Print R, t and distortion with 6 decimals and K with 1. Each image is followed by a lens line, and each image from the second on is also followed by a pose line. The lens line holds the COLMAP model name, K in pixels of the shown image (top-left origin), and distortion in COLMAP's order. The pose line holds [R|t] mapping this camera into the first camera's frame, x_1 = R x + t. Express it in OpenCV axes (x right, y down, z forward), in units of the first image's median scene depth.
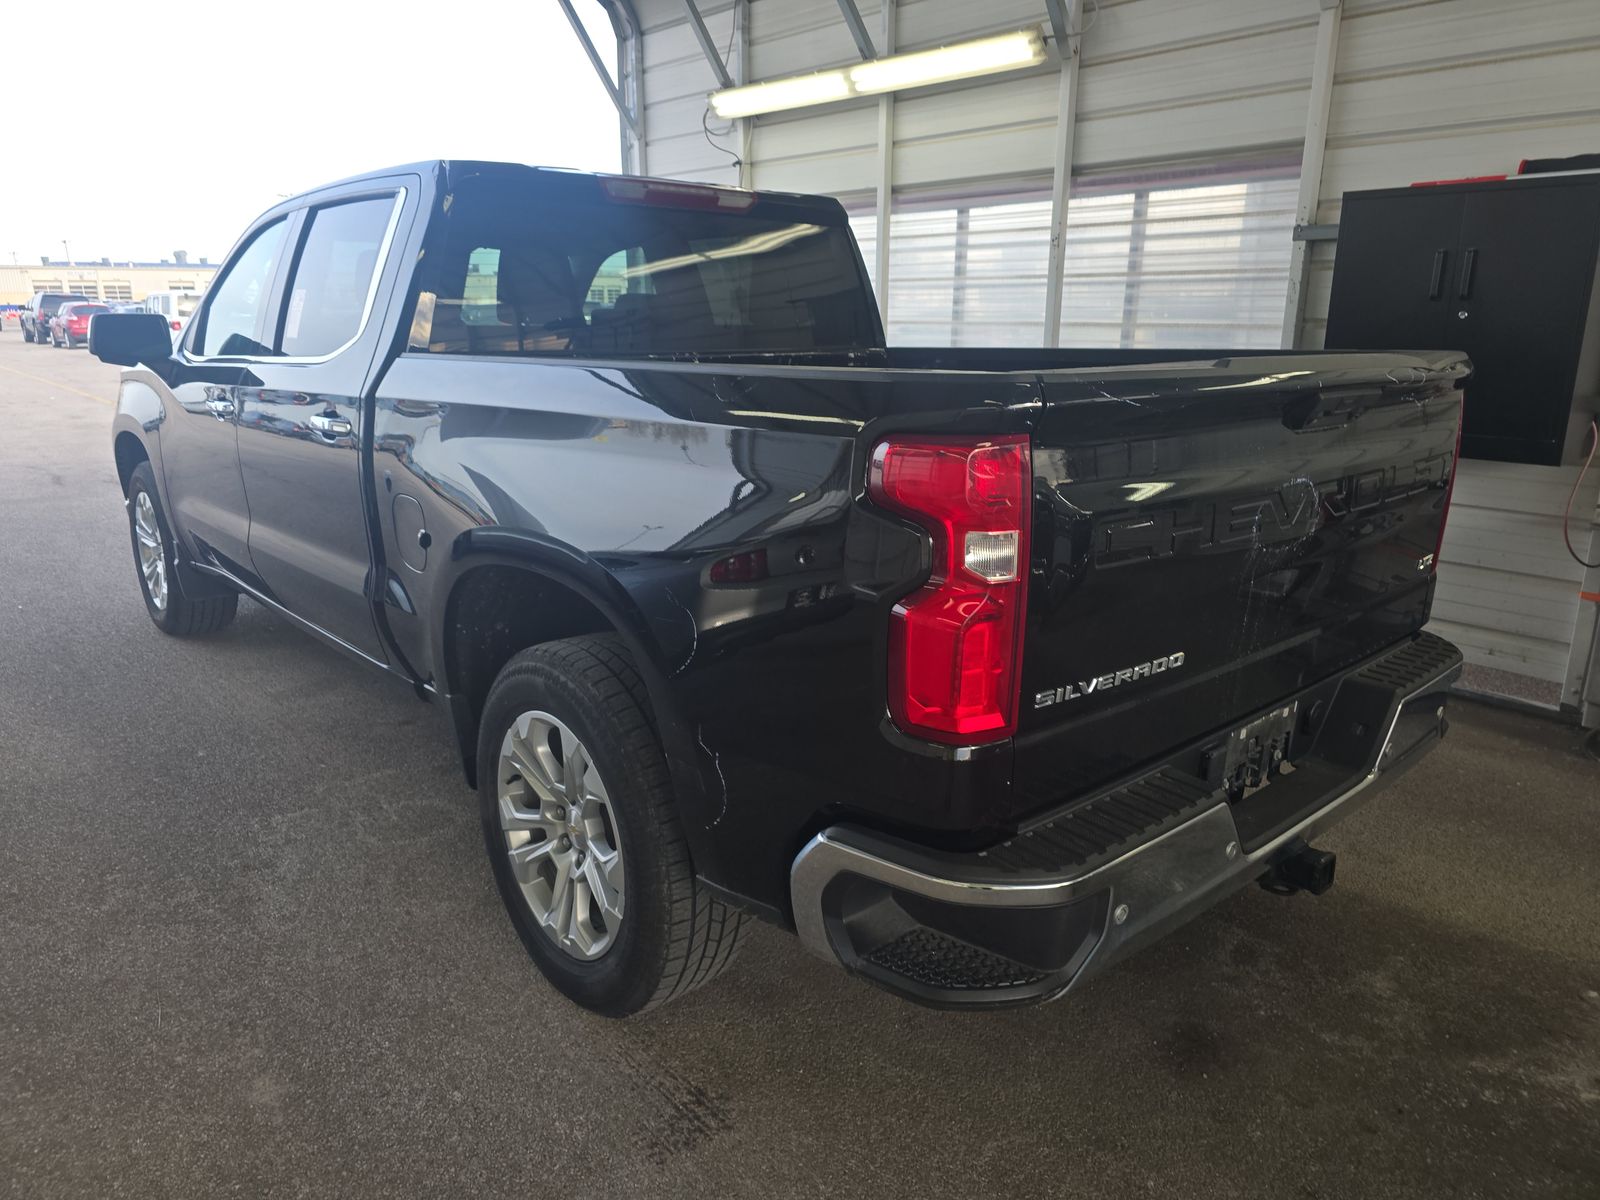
lens RADIAL K [[1082.7, 0, 787.3], [0, 1082.7, 607.2], [0, 0, 1]] dist [0.050492, -0.043300]
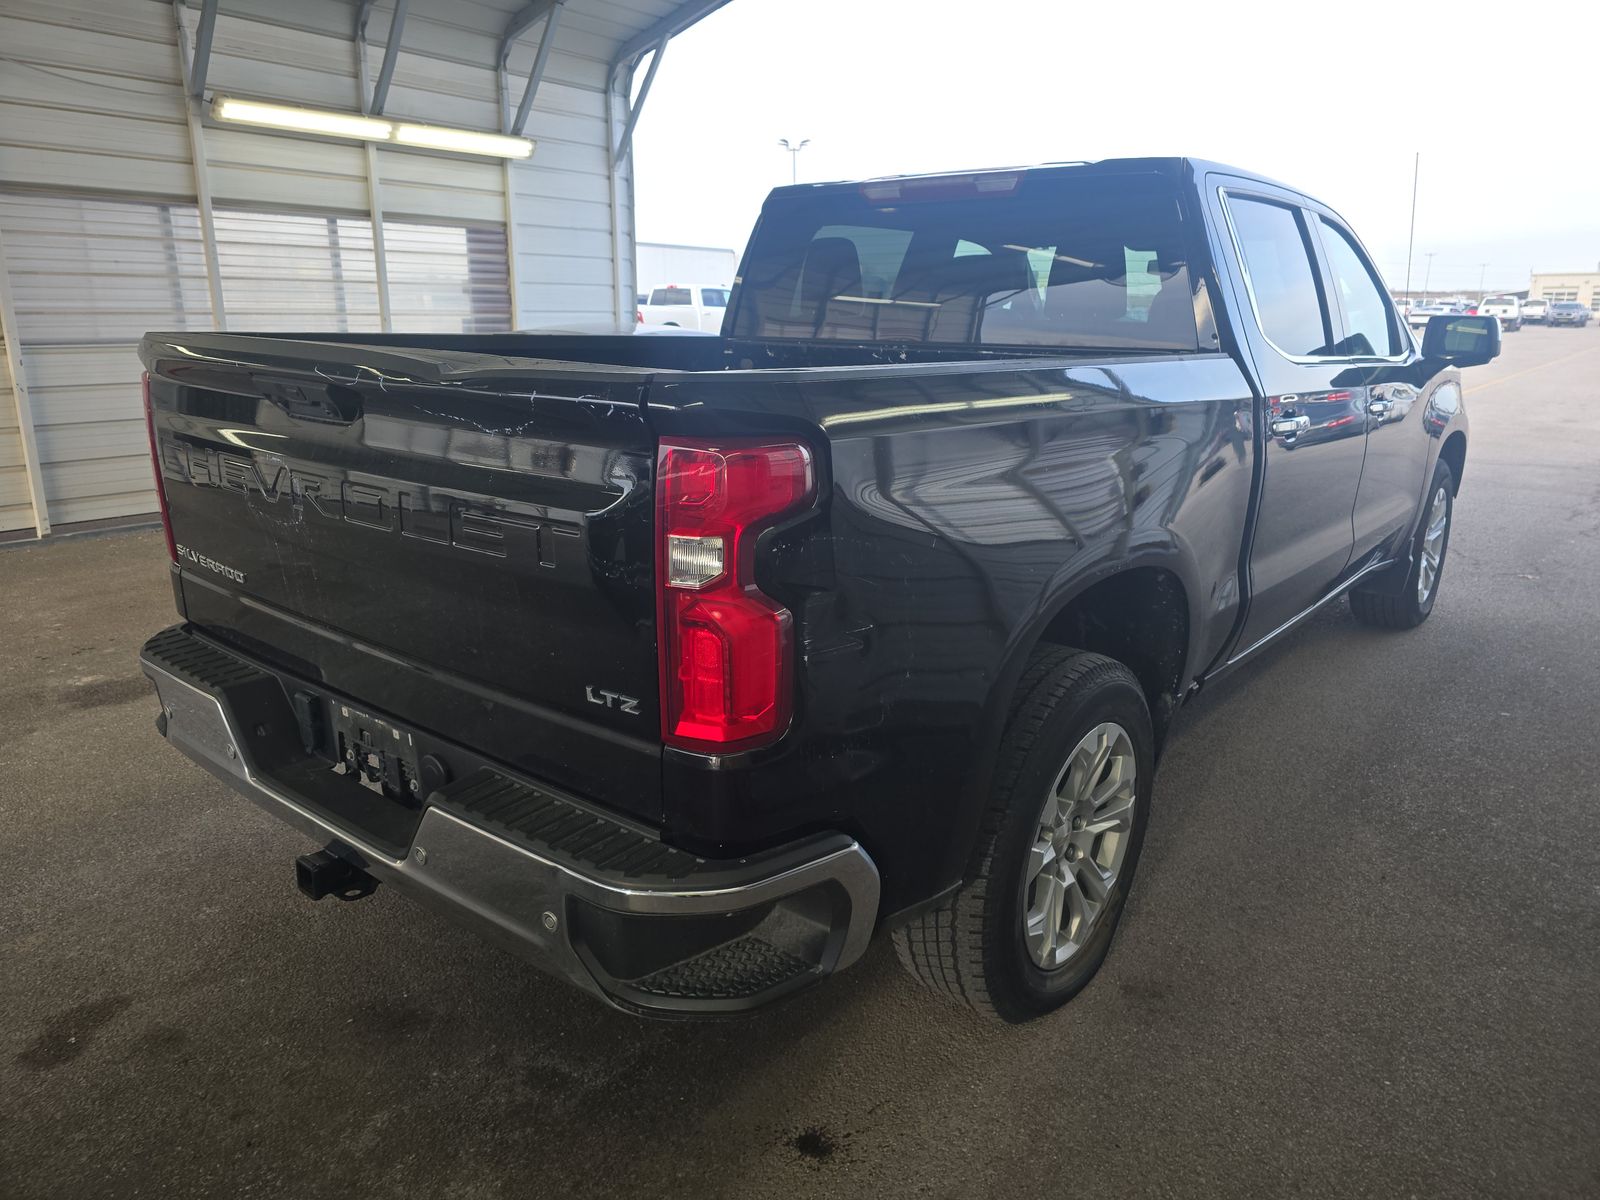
lens RADIAL K [[1082.7, 0, 805.2], [0, 1082.7, 597.0], [0, 0, 1]] dist [0.050492, -0.043300]
pose [[0.154893, 0.250122, -0.955744, 0.530792], [-0.259535, 0.943742, 0.204920, -0.114179], [0.953231, 0.216308, 0.211094, 0.431292]]
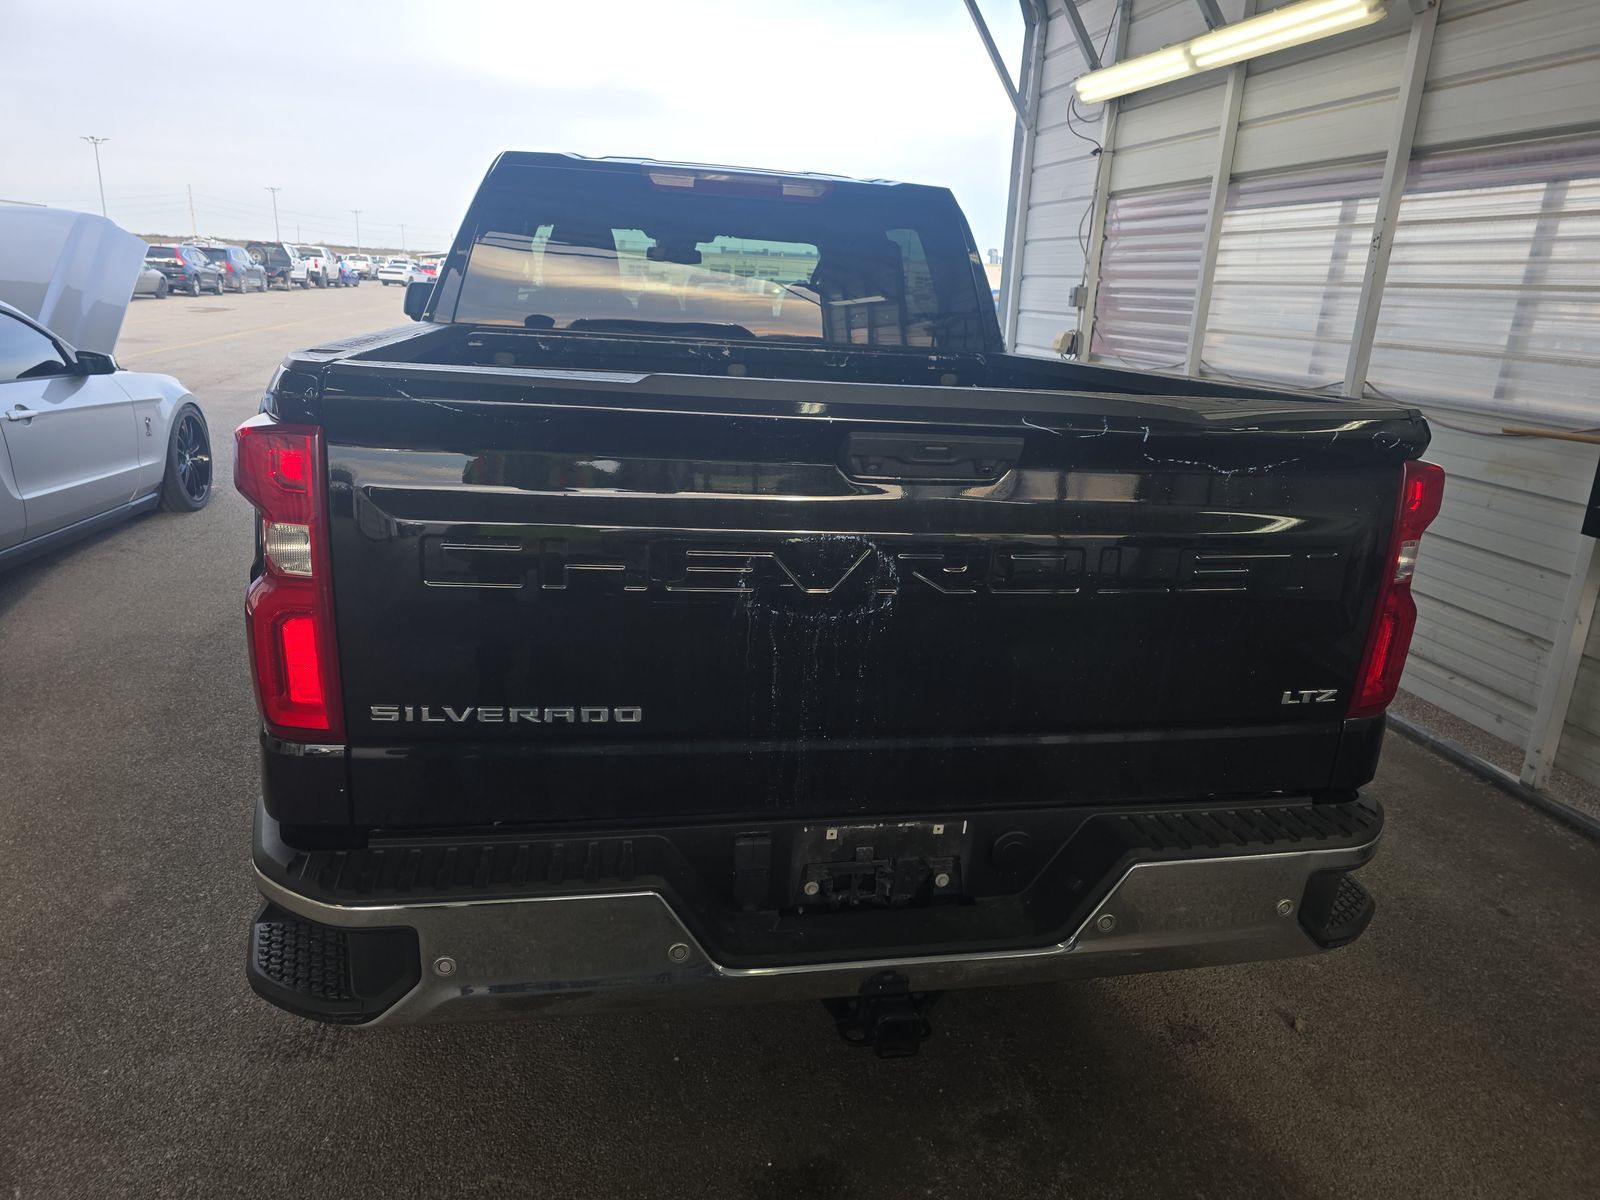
lens RADIAL K [[1082.7, 0, 792.5], [0, 1082.7, 602.9], [0, 0, 1]] dist [0.050492, -0.043300]
pose [[0.864582, 0.177526, -0.470088, 0.275485], [-0.177014, 0.983146, 0.045718, -0.032936], [0.470282, 0.043685, 0.881435, 0.092510]]
